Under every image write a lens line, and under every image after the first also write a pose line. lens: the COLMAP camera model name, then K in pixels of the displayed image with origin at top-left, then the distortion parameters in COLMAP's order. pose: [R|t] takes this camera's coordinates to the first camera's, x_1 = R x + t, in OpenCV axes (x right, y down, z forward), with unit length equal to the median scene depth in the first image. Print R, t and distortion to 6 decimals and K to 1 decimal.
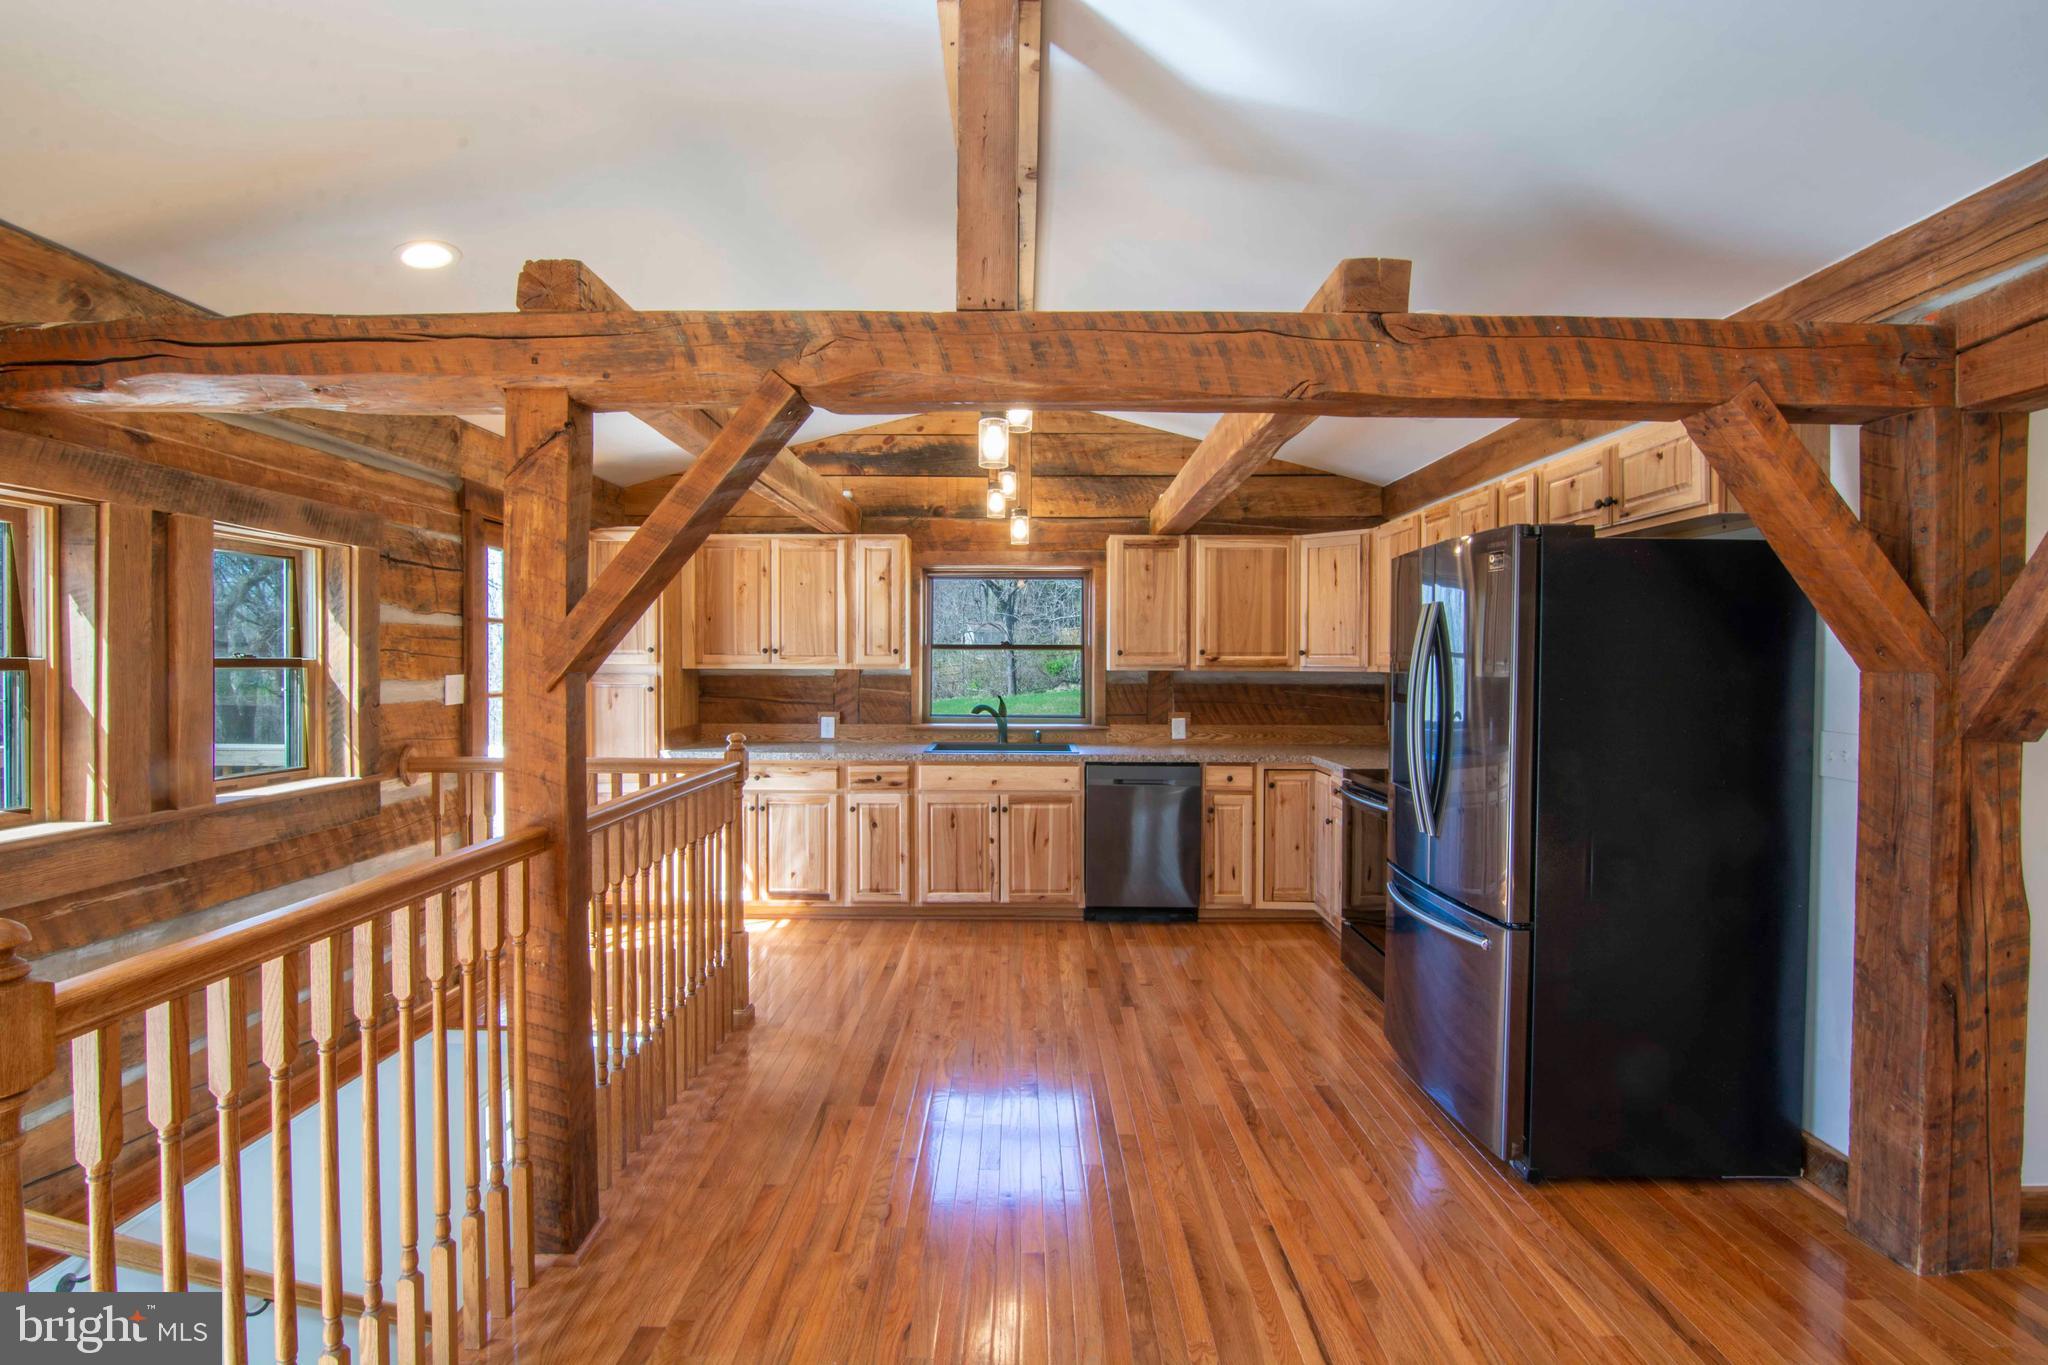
lens RADIAL K [[994.2, 0, 1017.7], [0, 994.2, 673.4], [0, 0, 1]] dist [-0.008375, -0.008419]
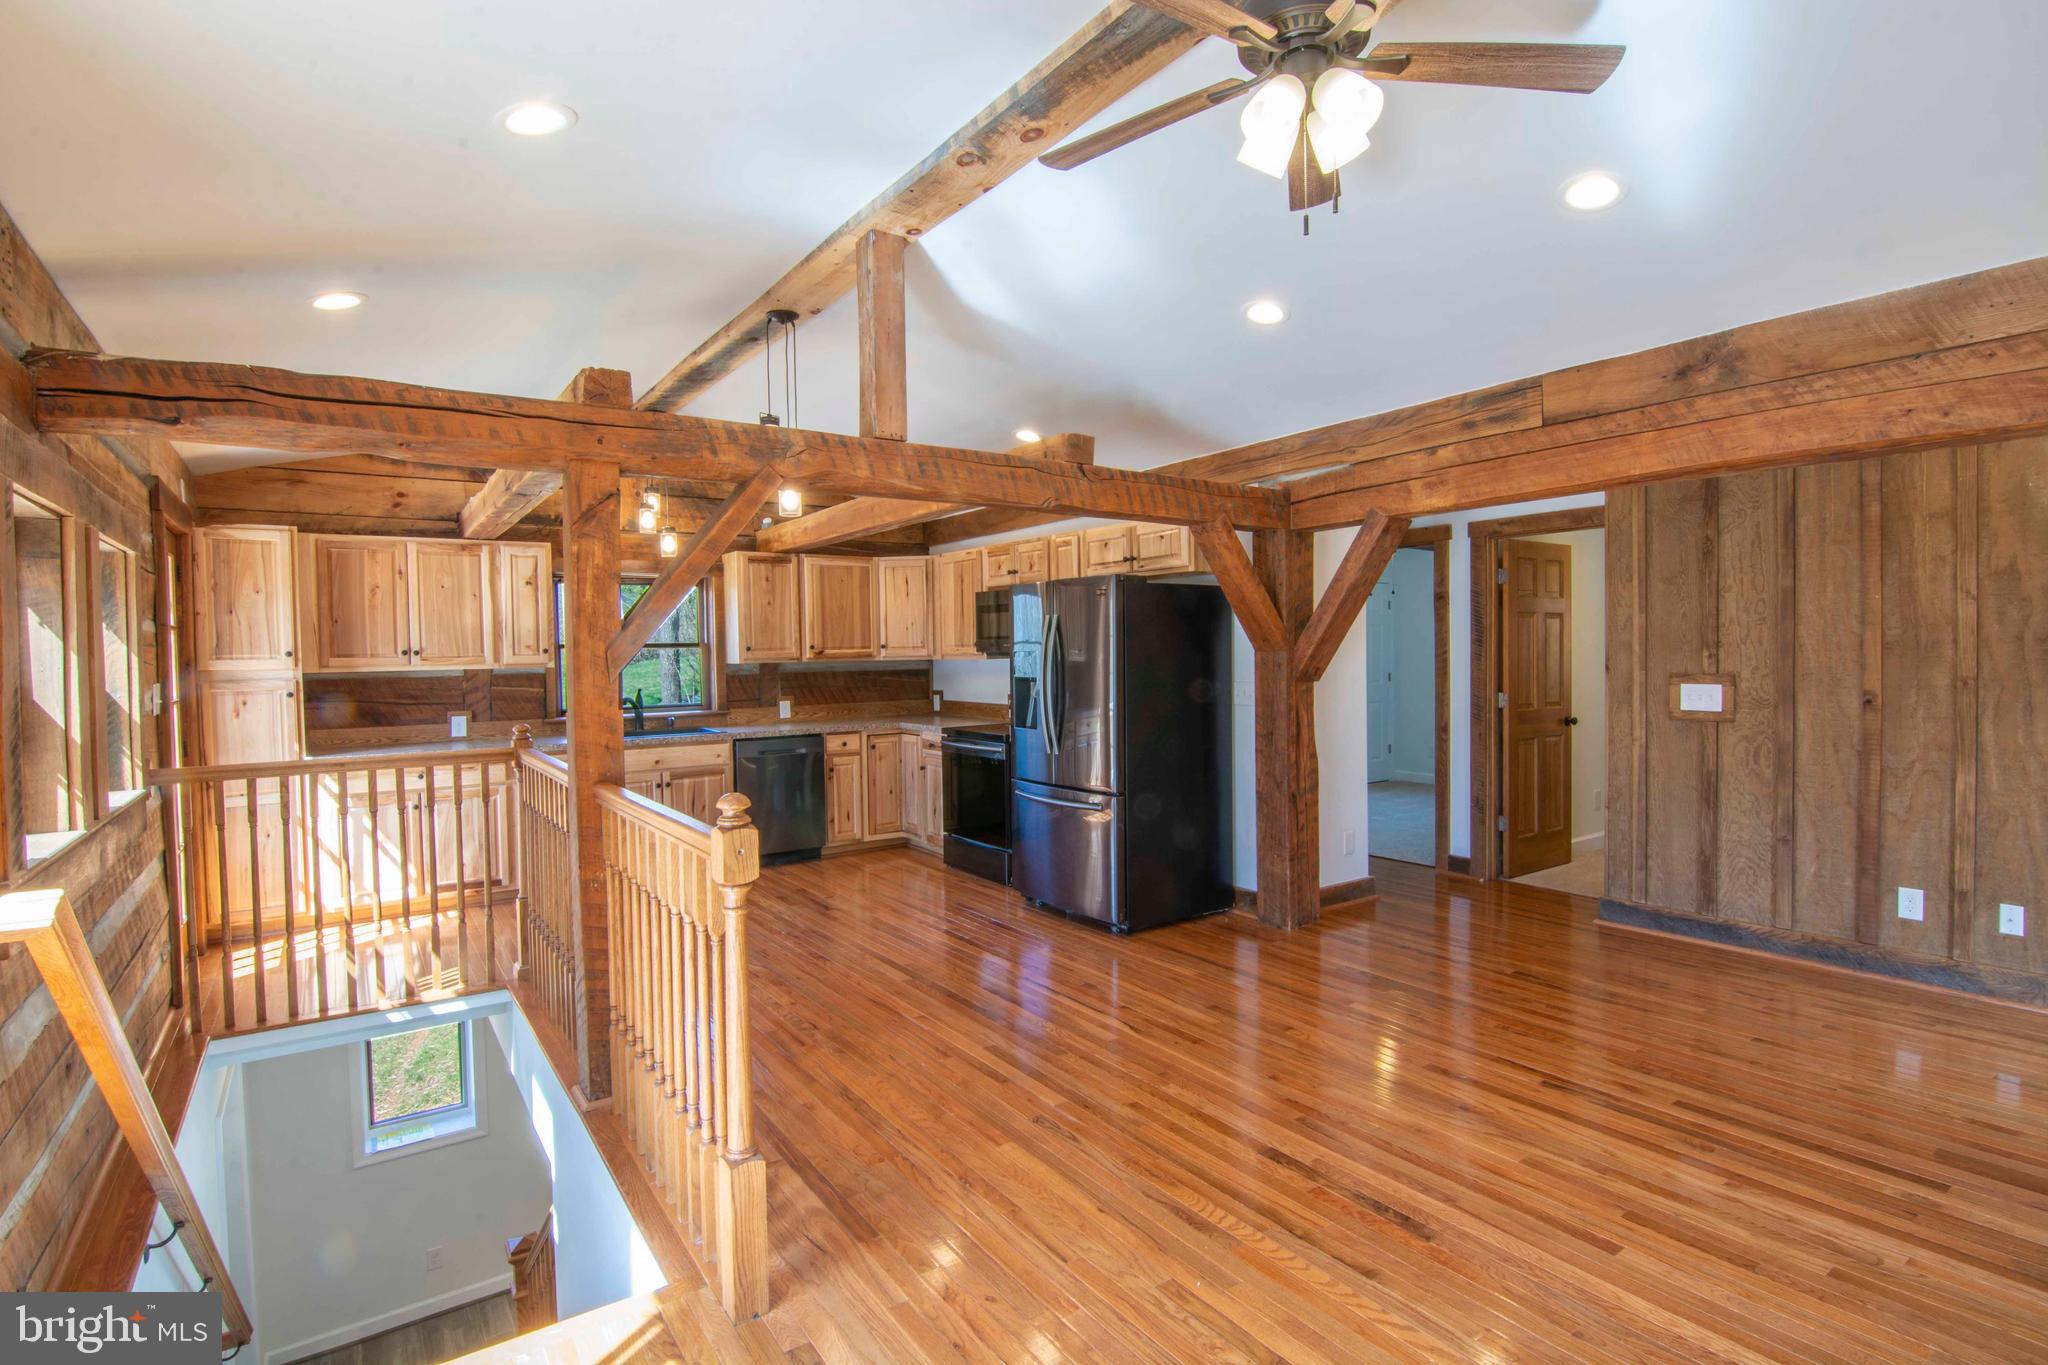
lens RADIAL K [[994.2, 0, 1021.5], [0, 994.2, 676.3], [0, 0, 1]] dist [-0.008375, -0.008419]
pose [[0.814664, -0.032727, 0.579009, -0.344959], [0.026989, 0.999464, 0.018520, -0.000516], [-0.579304, 0.000540, 0.815111, -0.191728]]
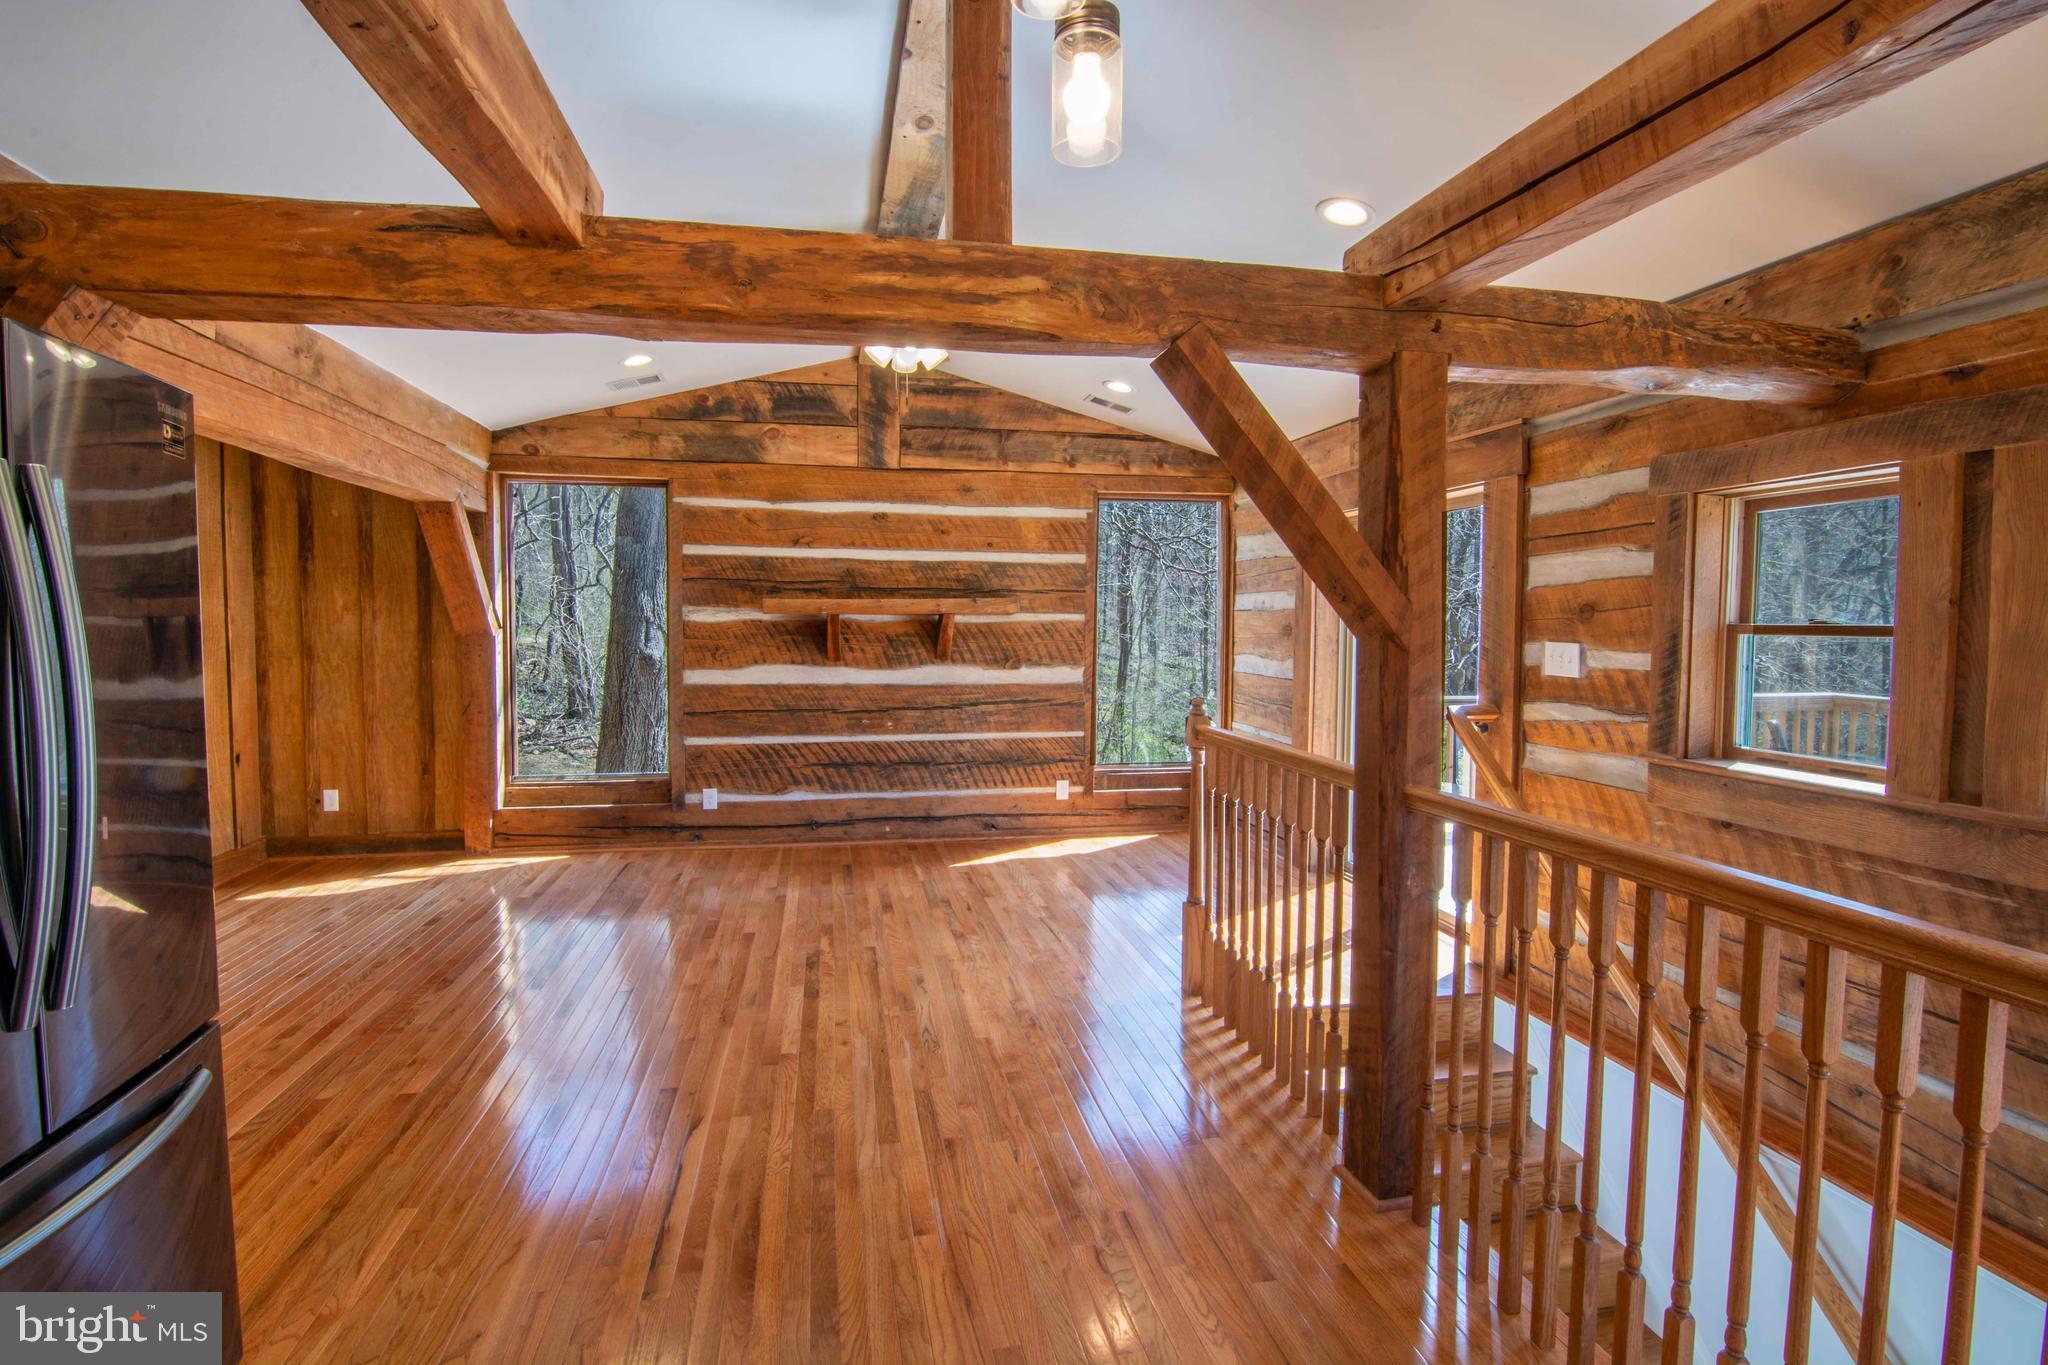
lens RADIAL K [[994.2, 0, 1022.6], [0, 994.2, 681.4], [0, 0, 1]] dist [-0.008375, -0.008419]
pose [[-0.979102, 0.002202, -0.203360, 0.052434], [-0.012697, 0.997329, 0.071929, -0.009019], [0.202975, 0.073007, -0.976458, 0.855211]]
